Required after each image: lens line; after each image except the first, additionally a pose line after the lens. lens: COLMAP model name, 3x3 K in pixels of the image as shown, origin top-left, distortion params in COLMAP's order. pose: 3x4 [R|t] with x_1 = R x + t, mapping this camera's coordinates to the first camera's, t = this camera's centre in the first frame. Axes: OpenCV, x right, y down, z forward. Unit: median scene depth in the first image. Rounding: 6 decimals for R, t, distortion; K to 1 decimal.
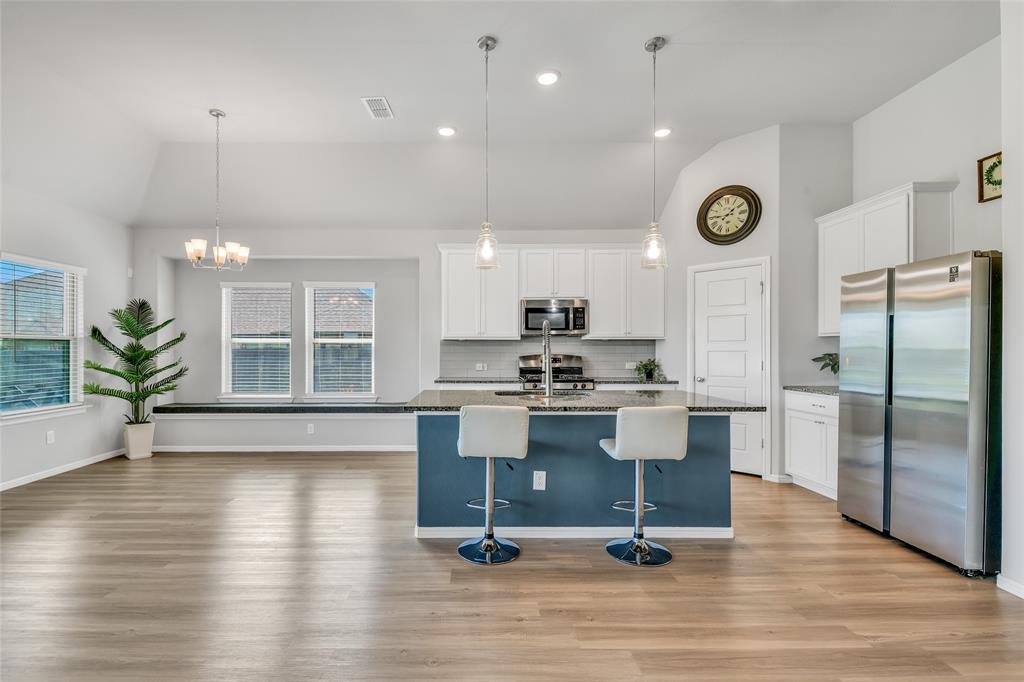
lens RADIAL K [[444.0, 0, 493.7], [0, 444.0, 354.0], [0, 0, 1]] dist [-0.001963, -0.007161]
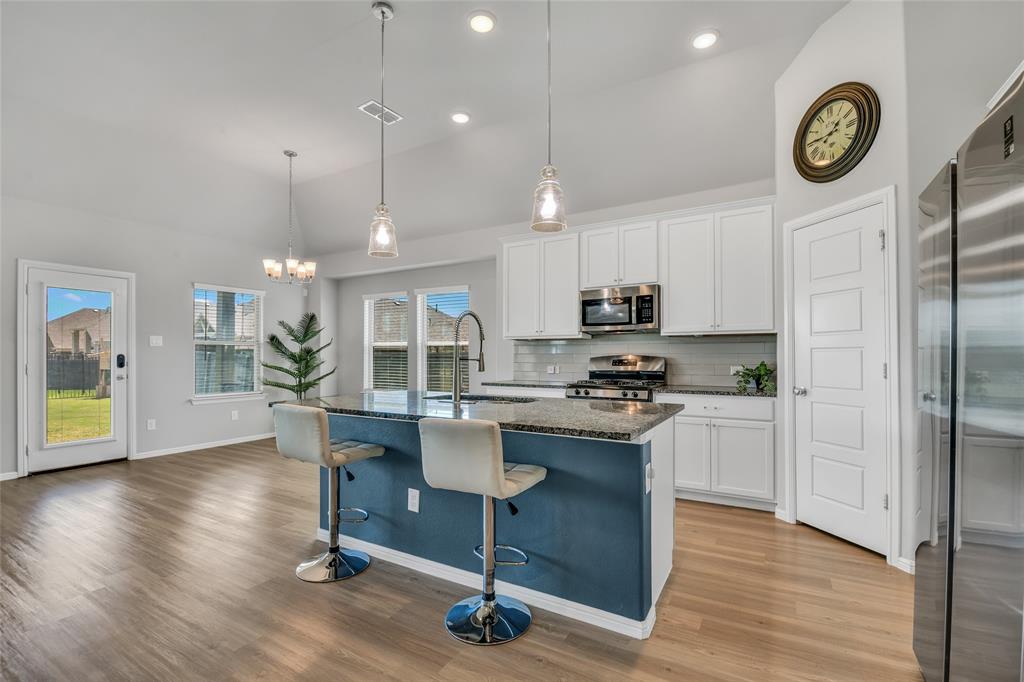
lens RADIAL K [[444.0, 0, 515.5], [0, 444.0, 354.5], [0, 0, 1]] dist [-0.001963, -0.007161]
pose [[0.874782, -0.003448, -0.484504, 0.373246], [-0.002250, 0.999935, -0.011177, 0.010003], [0.484511, 0.010868, 0.874718, 0.195979]]
